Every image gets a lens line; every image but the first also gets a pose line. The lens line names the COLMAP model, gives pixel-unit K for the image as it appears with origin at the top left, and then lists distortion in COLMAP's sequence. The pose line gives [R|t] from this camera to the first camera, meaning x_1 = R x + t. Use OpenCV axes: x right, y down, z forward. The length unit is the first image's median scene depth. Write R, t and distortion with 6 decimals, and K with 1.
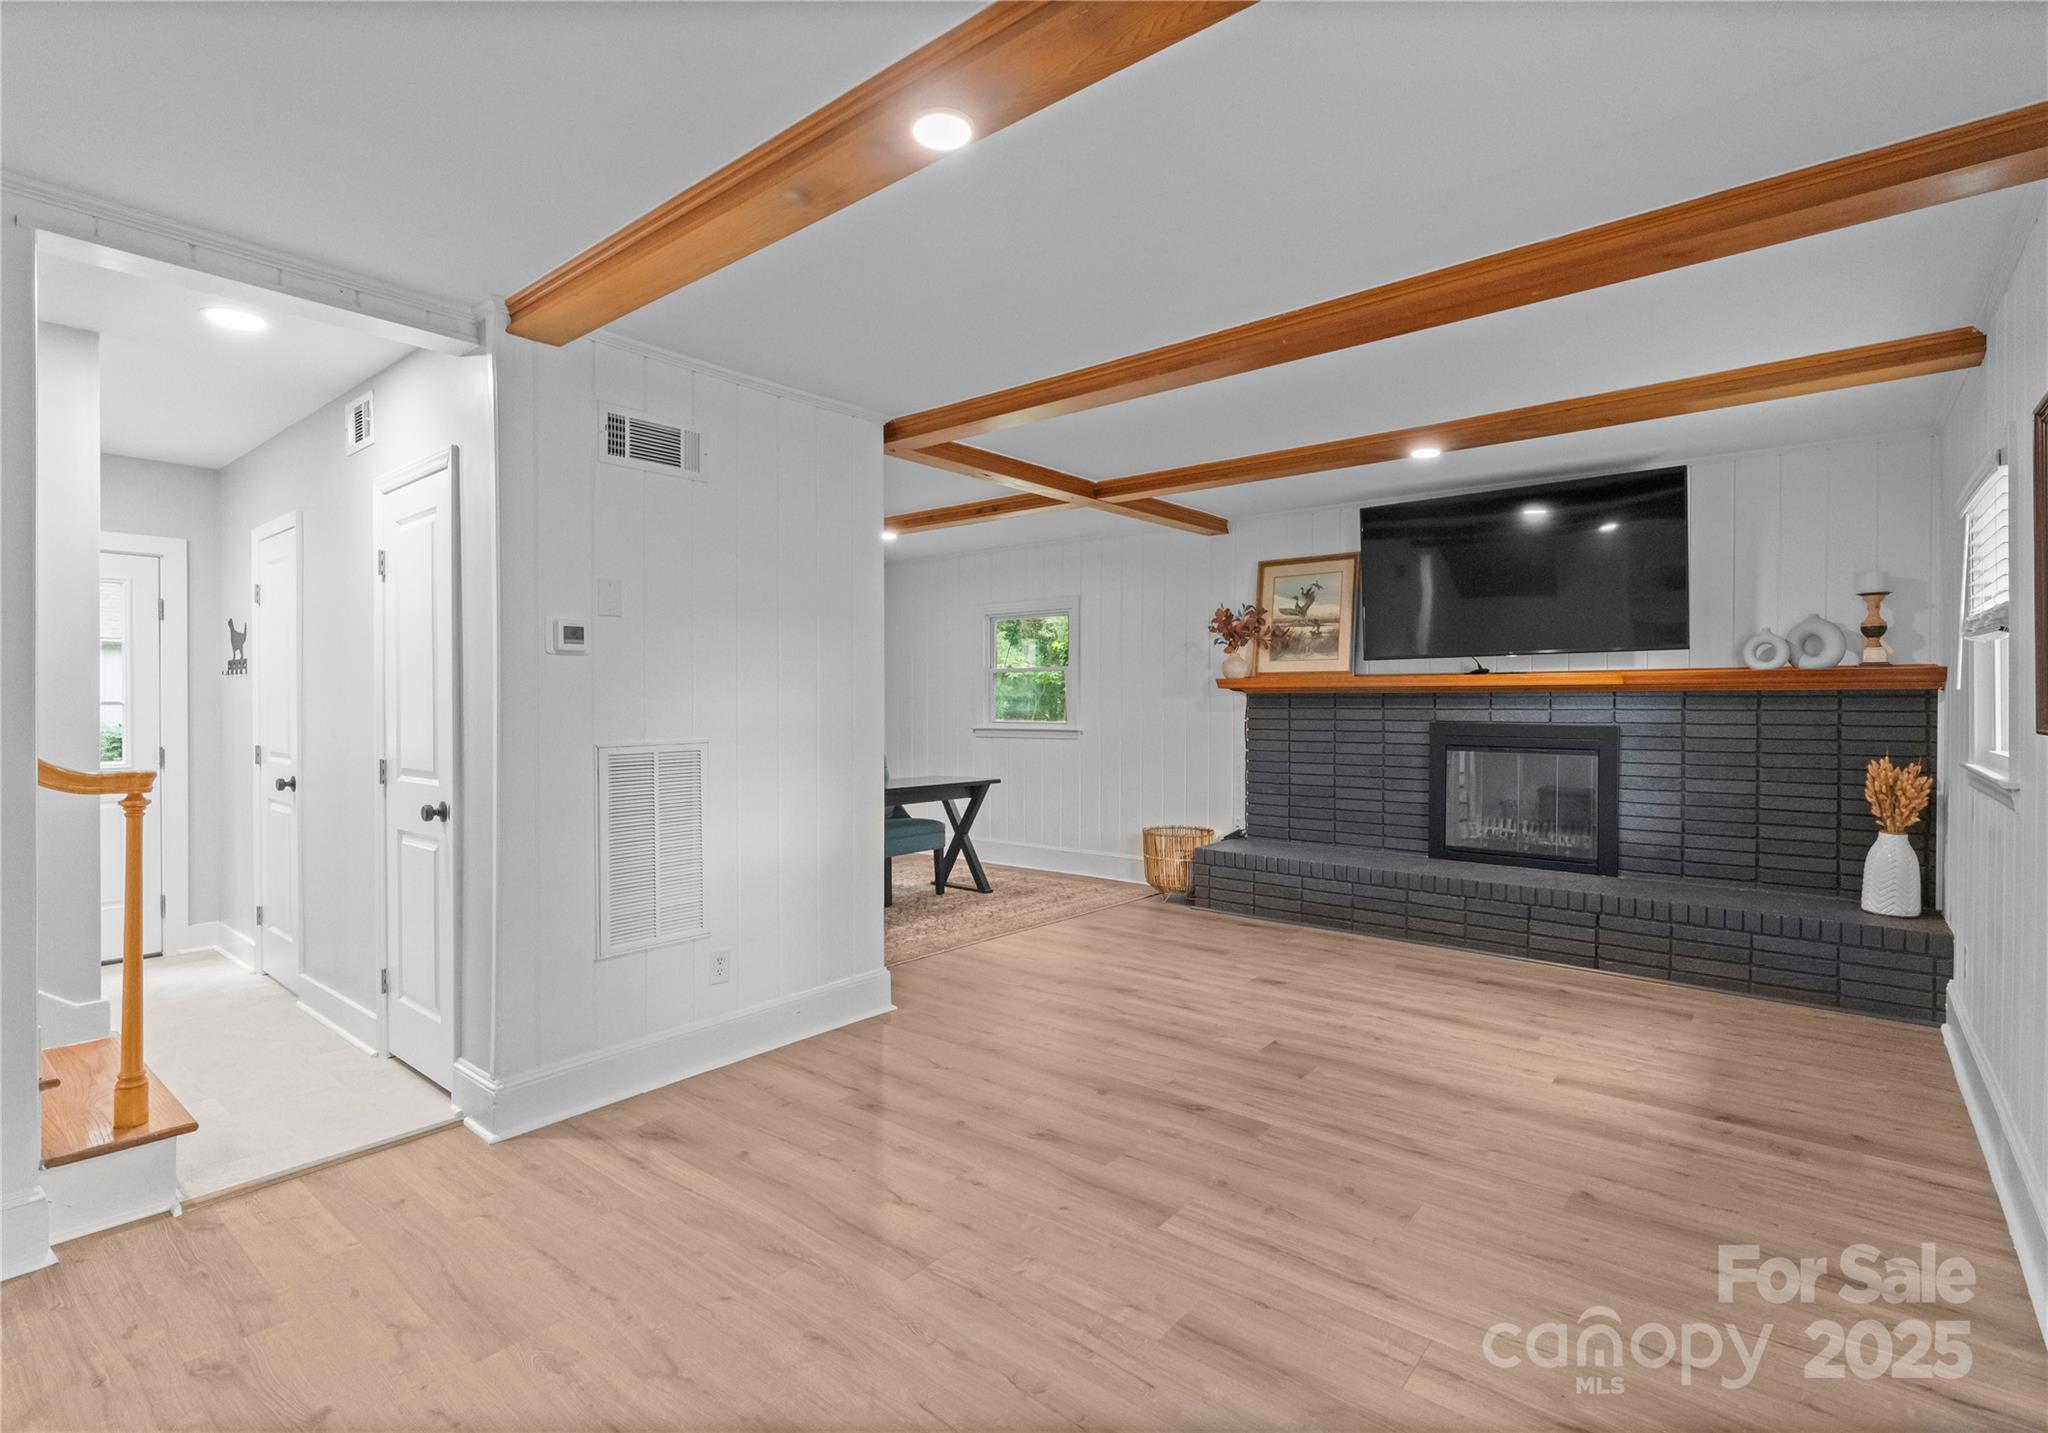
lens RADIAL K [[962.5, 0, 1025.3], [0, 962.5, 707.6], [0, 0, 1]] dist [-0.003920, -0.000548]
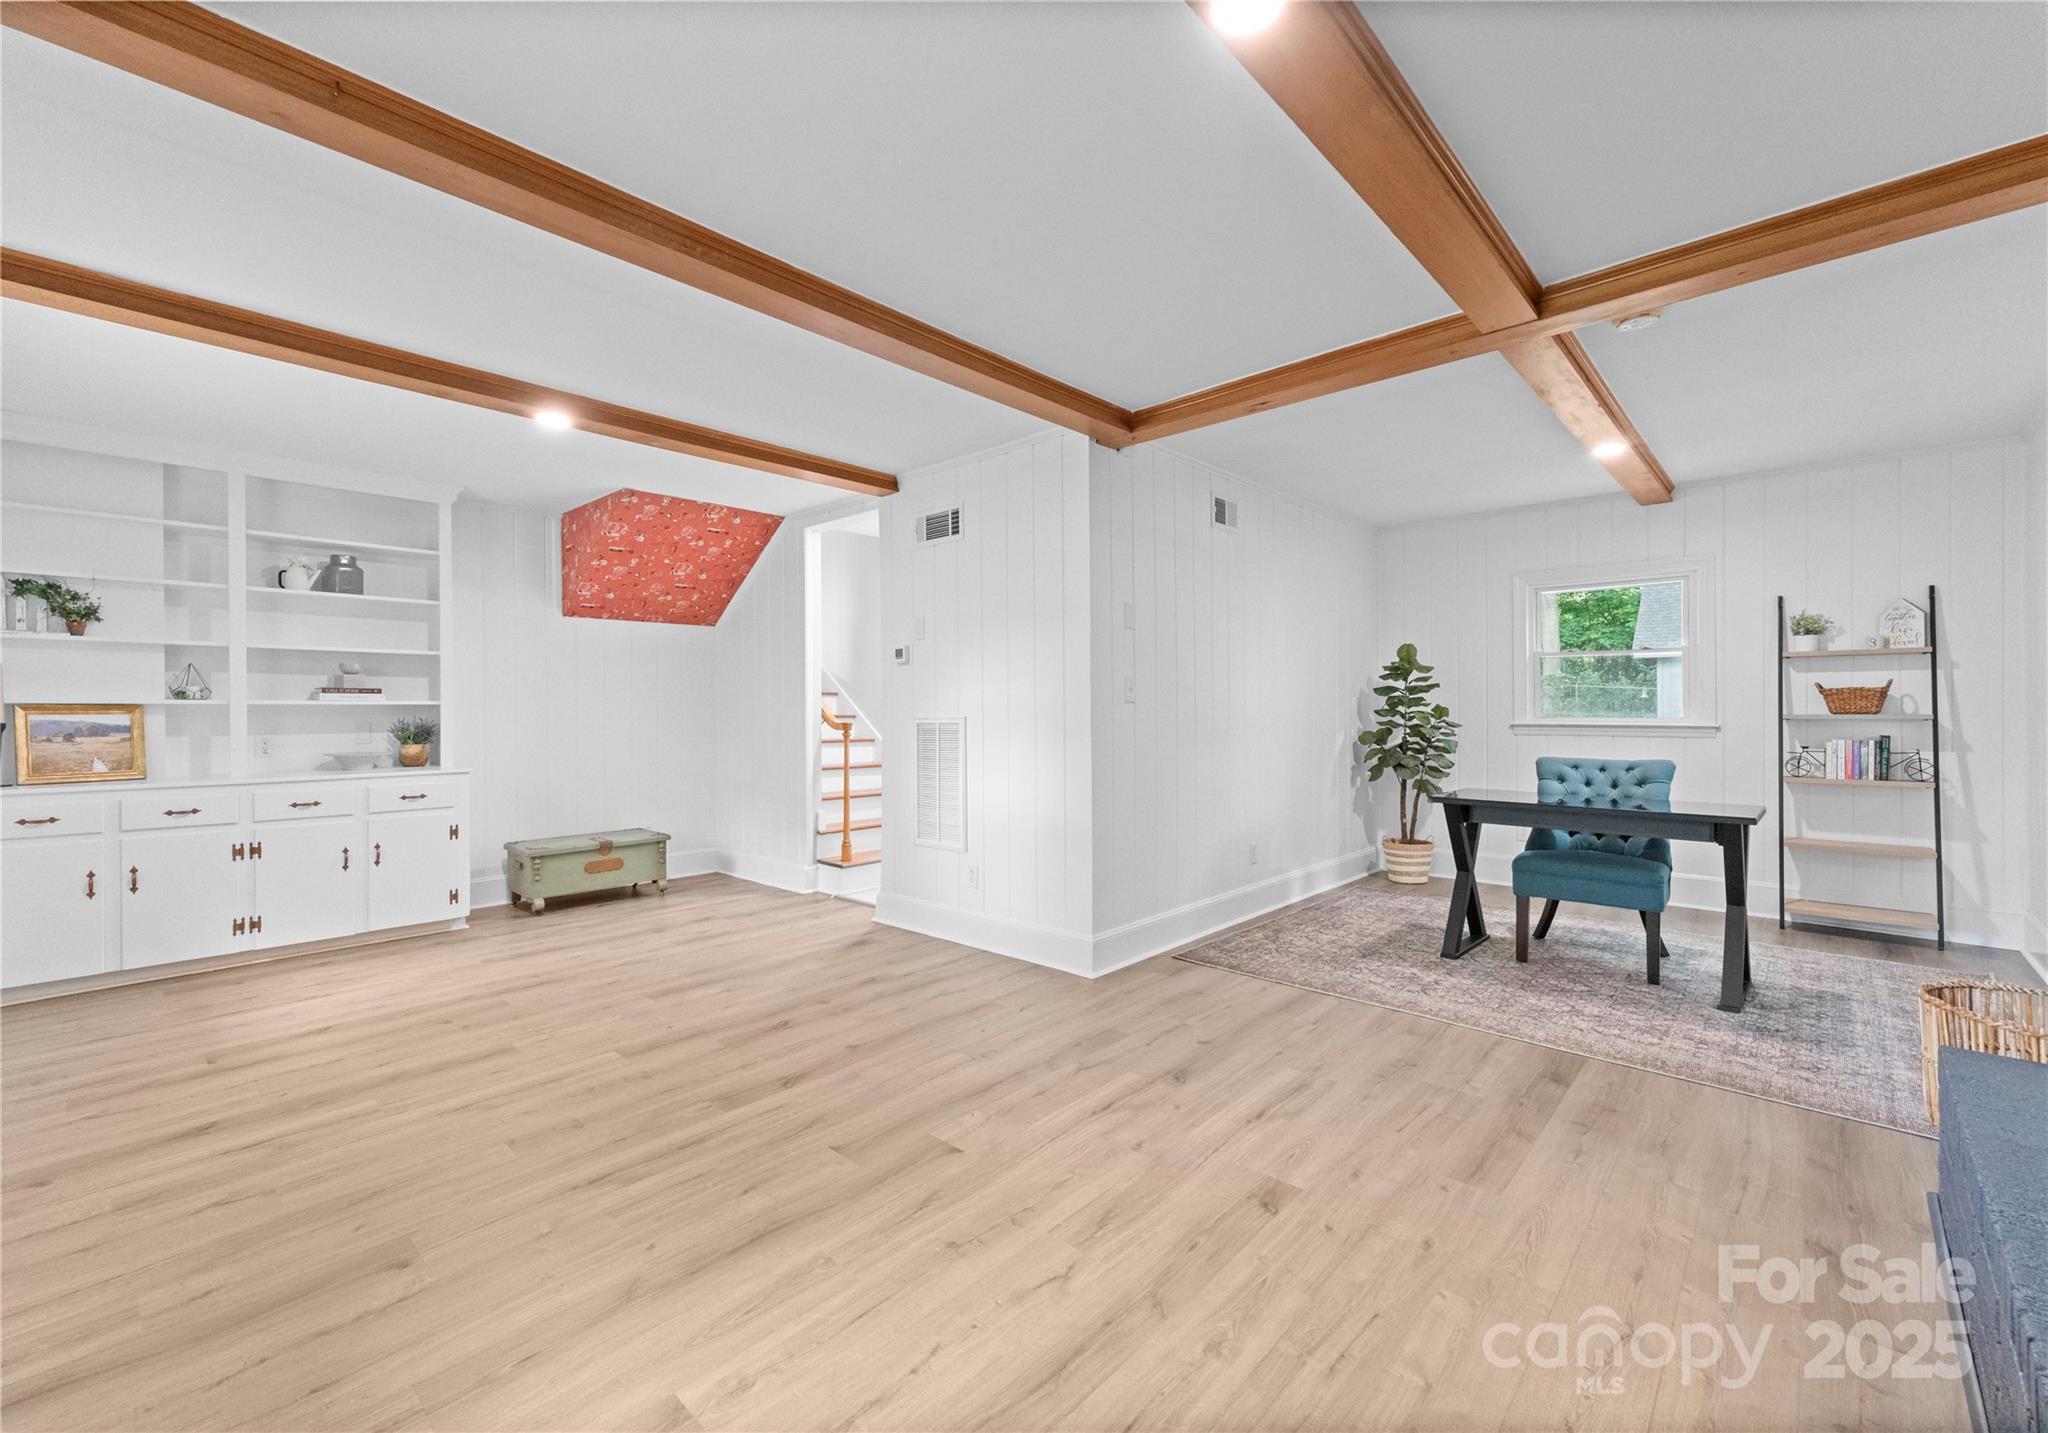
lens RADIAL K [[858.8, 0, 1030.2], [0, 858.8, 706.5], [0, 0, 1]] dist [-0.000323, -0.000303]
pose [[-0.048865, -0.005064, -0.998793, 0.755562], [-0.002955, 0.999984, -0.004926, 0.019360], [0.998801, 0.002711, -0.048880, 0.917031]]
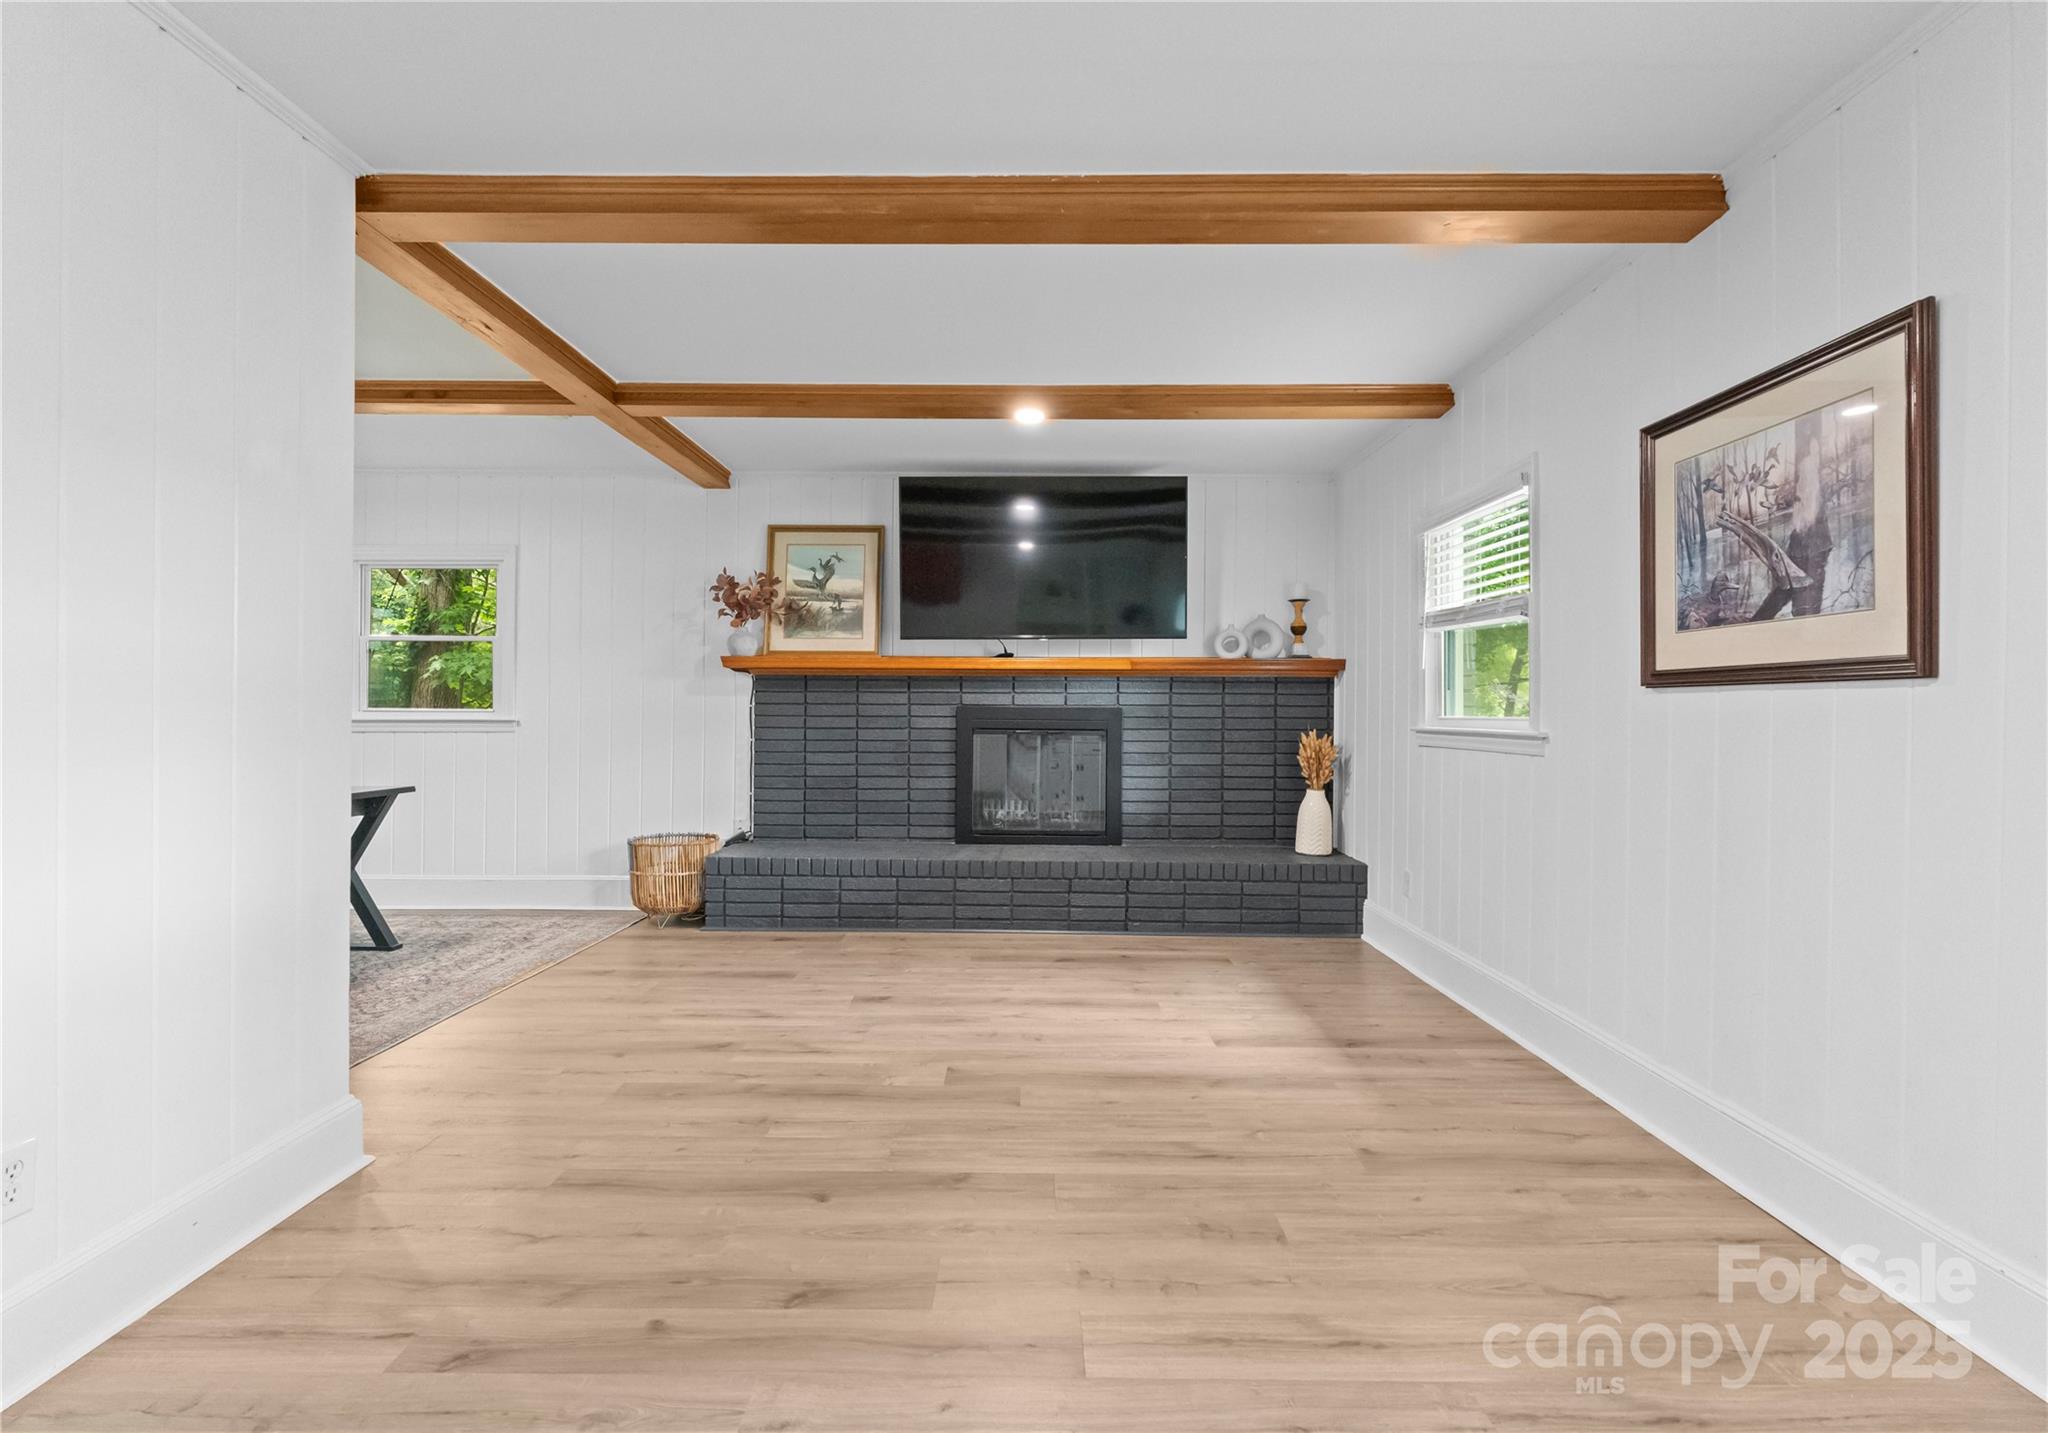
lens RADIAL K [[947.0, 0, 1018.3], [0, 947.0, 713.6], [0, 0, 1]] dist [-0.003663, -0.001468]
pose [[0.776522, 0.003380, 0.630081, -0.181431], [-0.000935, 0.999991, -0.004213, 0.035302], [-0.630090, 0.002683, 0.776518, 0.272707]]
